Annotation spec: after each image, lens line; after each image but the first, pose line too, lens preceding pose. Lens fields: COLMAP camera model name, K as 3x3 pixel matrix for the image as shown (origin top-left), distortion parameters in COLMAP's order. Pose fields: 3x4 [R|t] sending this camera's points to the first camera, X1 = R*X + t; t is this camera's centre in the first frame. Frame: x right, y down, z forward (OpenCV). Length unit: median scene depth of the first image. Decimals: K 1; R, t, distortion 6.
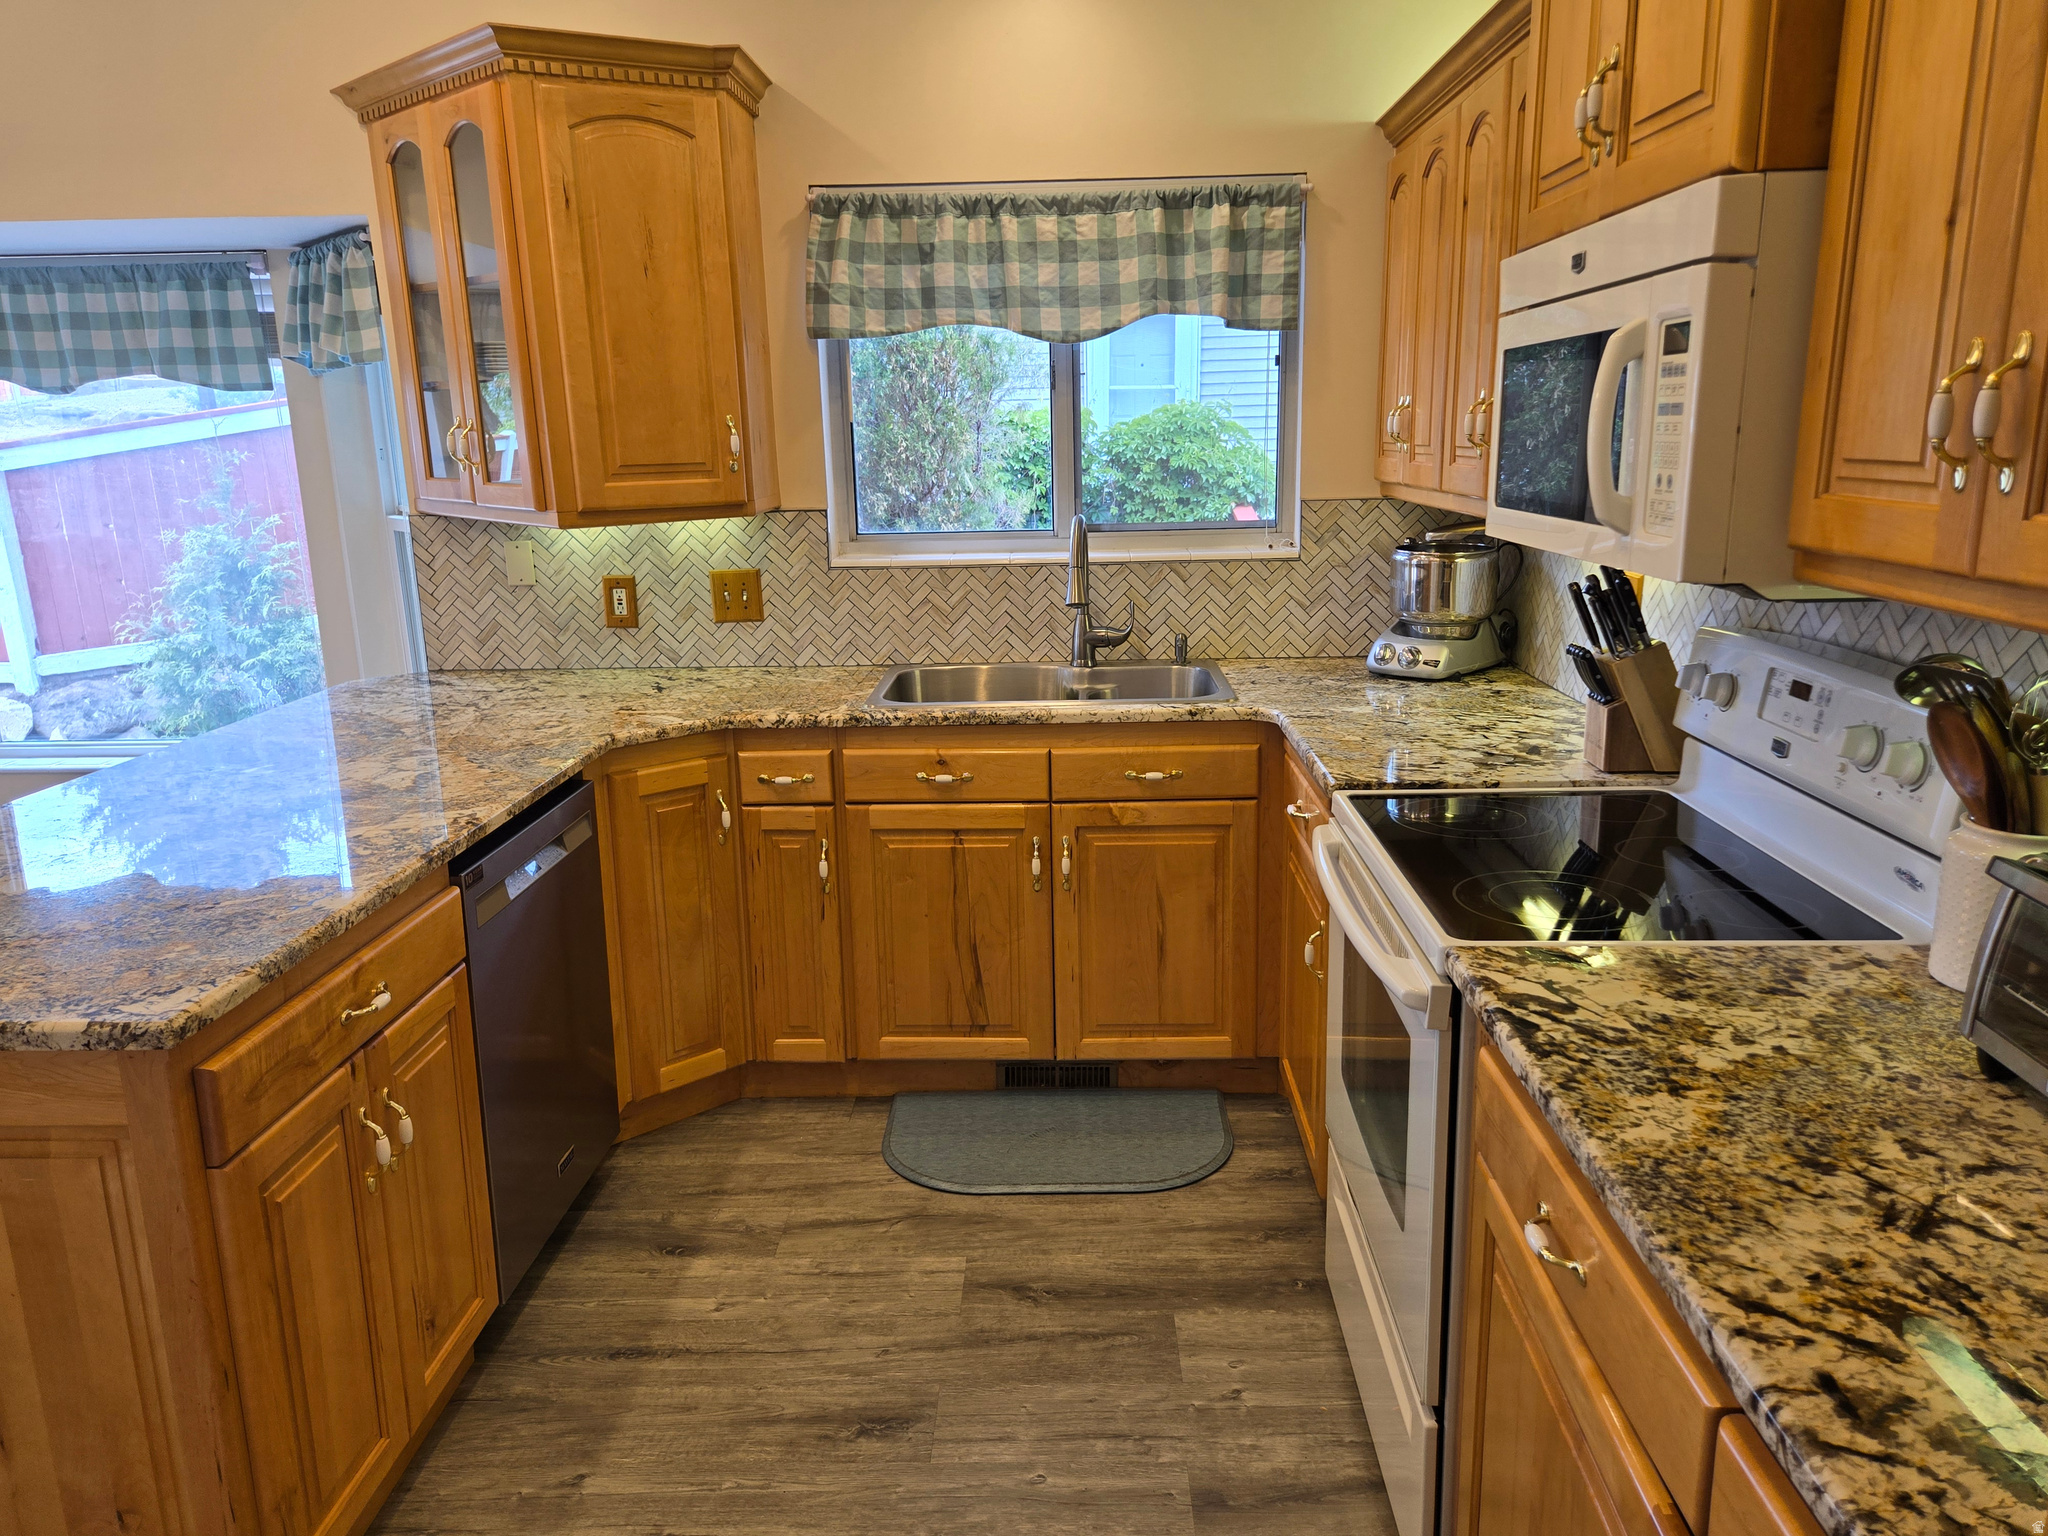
lens RADIAL K [[1411.4, 0, 1032.4], [0, 1411.4, 782.1], [0, 0, 1]] dist [0.032365, -0.013061]
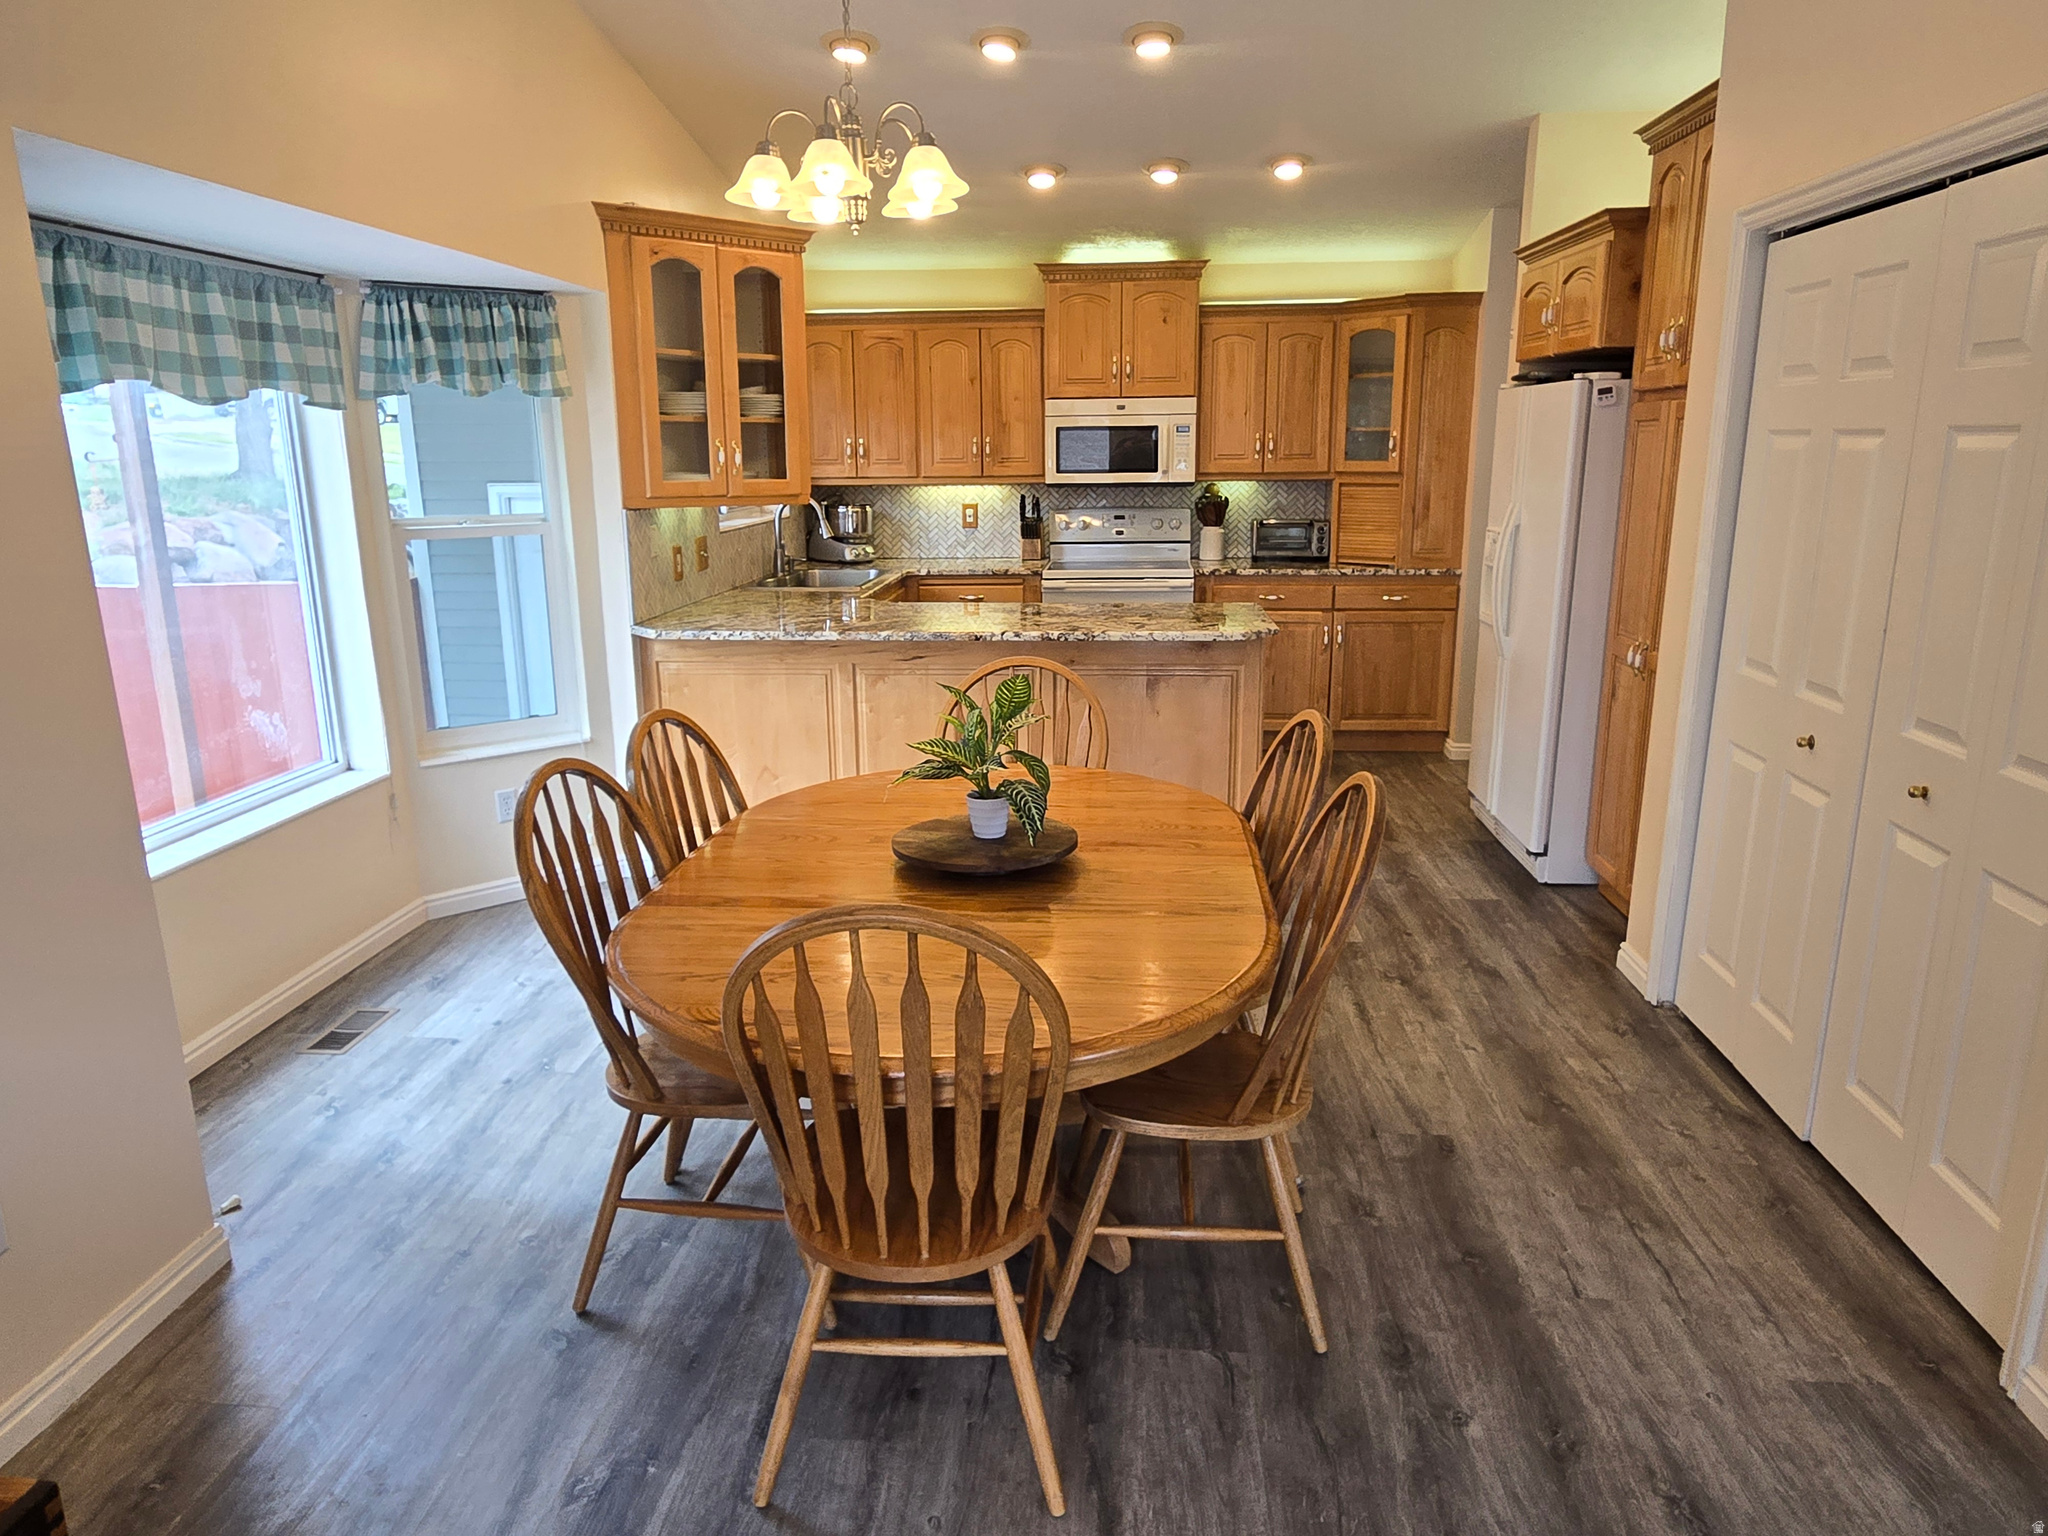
lens RADIAL K [[1321.2, 0, 1023.7], [0, 1321.2, 769.1], [0, 0, 1]] dist [-0.001848, -0.000386]
pose [[0.054028, -0.221827, 0.973588, -1.697183], [0.251093, 0.946701, 0.201767, -0.111414], [-0.966454, 0.233560, 0.106847, 0.549169]]
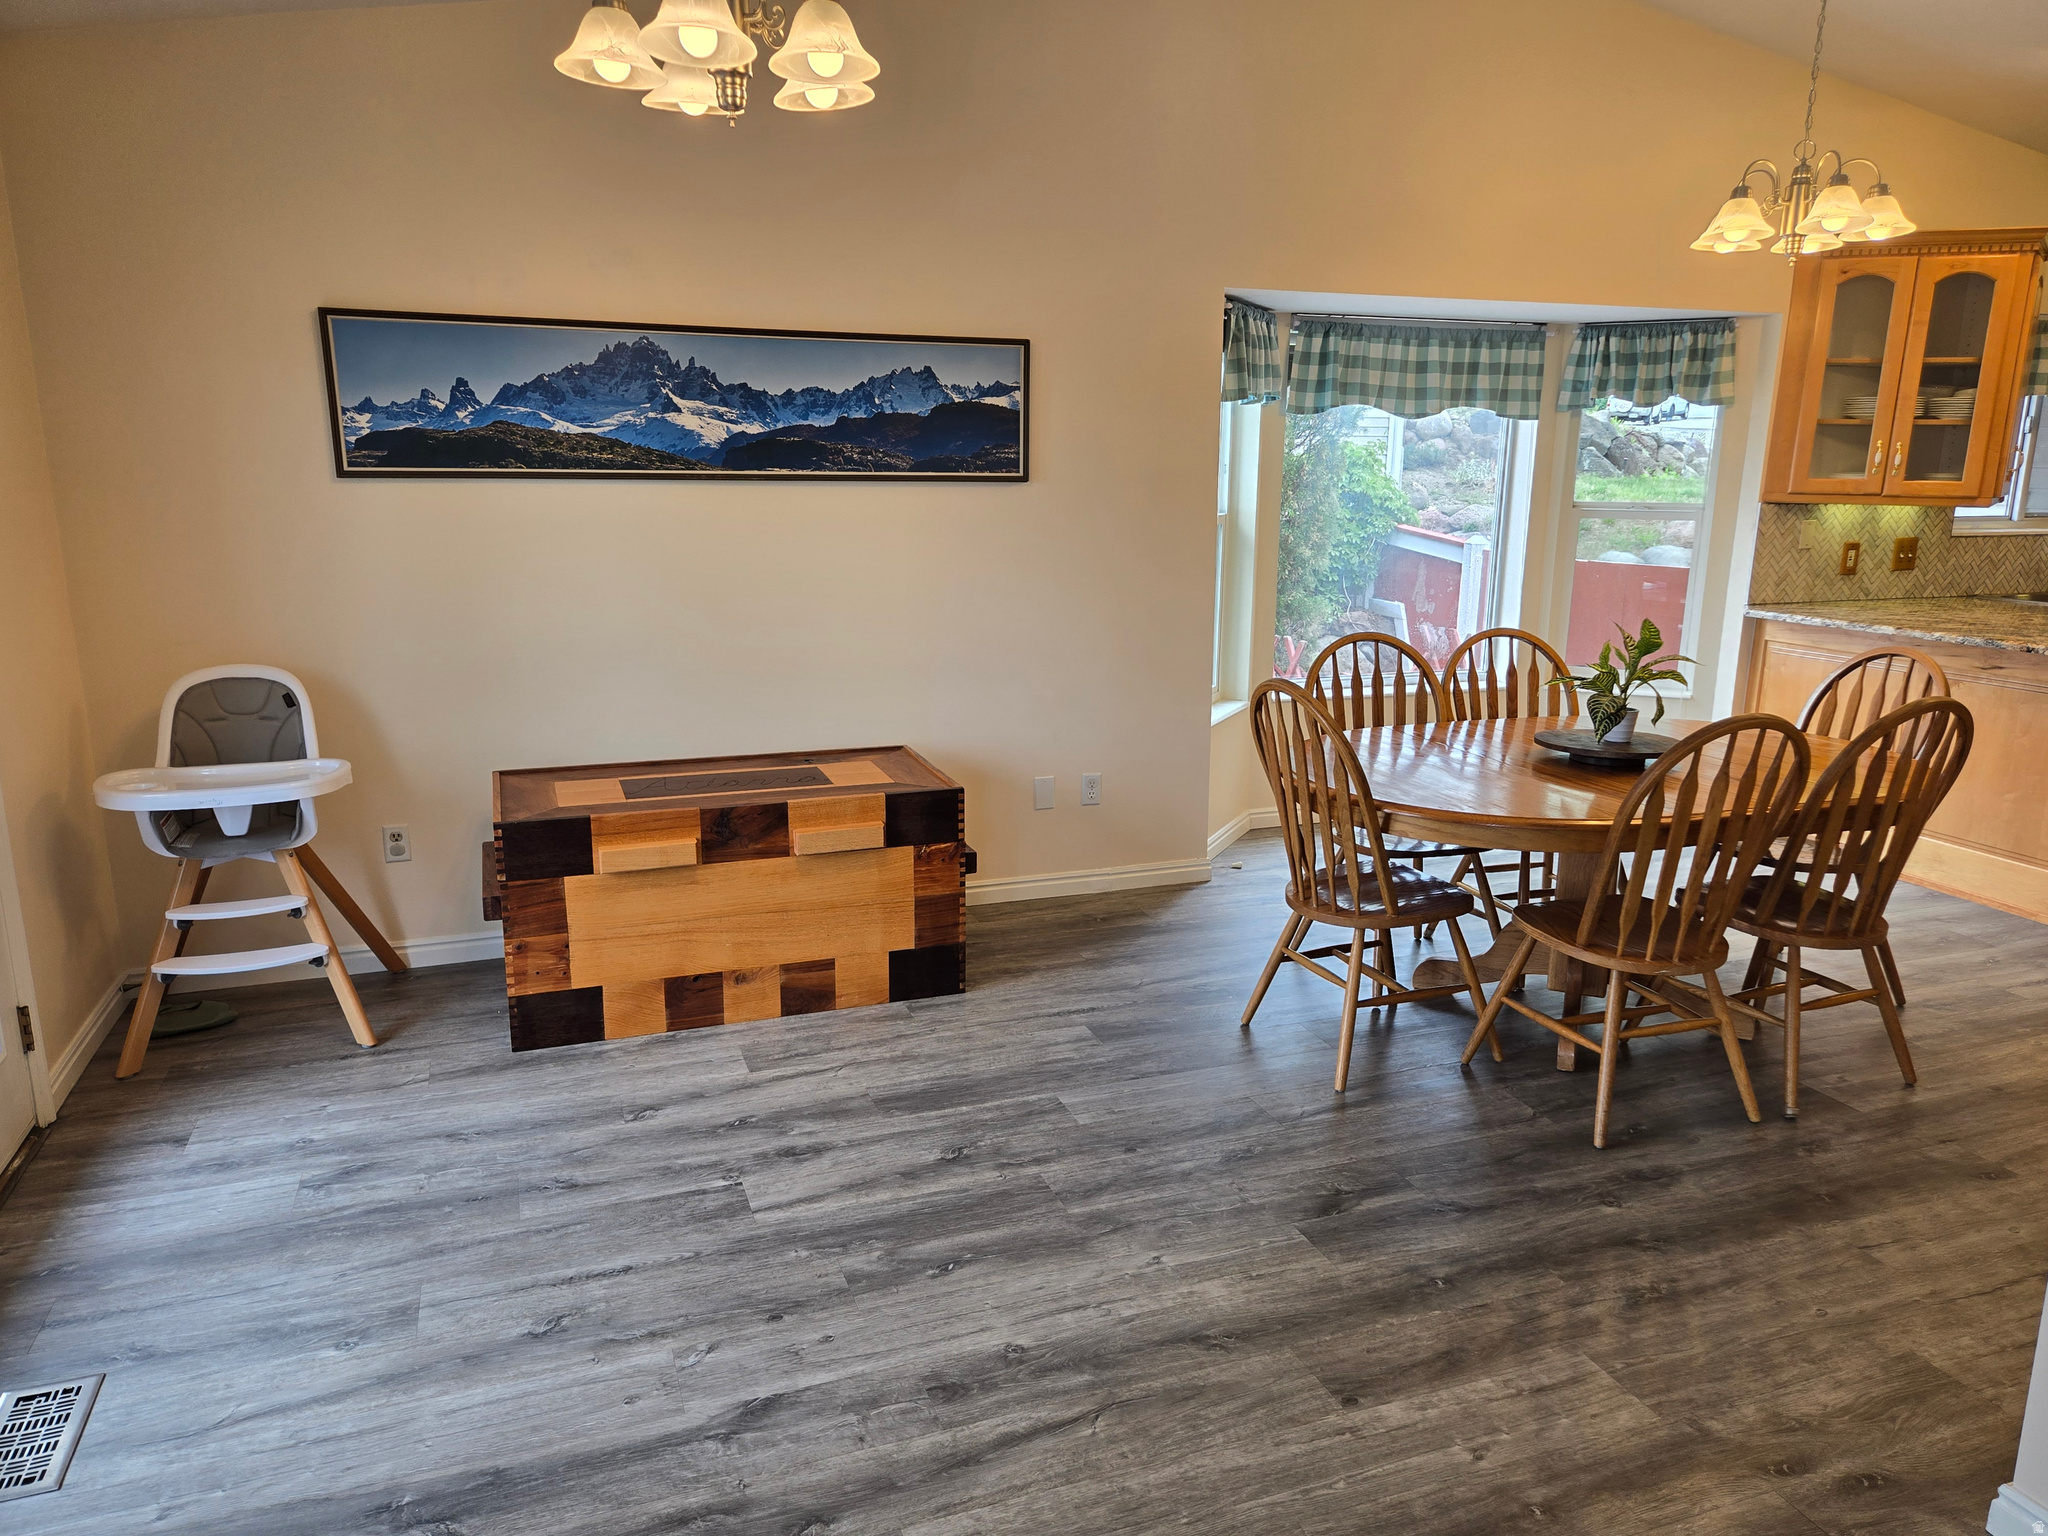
lens RADIAL K [[1483.1, 0, 1026.0], [0, 1483.1, 781.3], [0, 0, 1]] dist [0.048172, 0.001386]
pose [[0.931727, -0.049729, 0.359738, -1.782792], [0.062267, 0.997787, -0.023342, 0.104725], [-0.357780, 0.044148, 0.932762, -0.235654]]
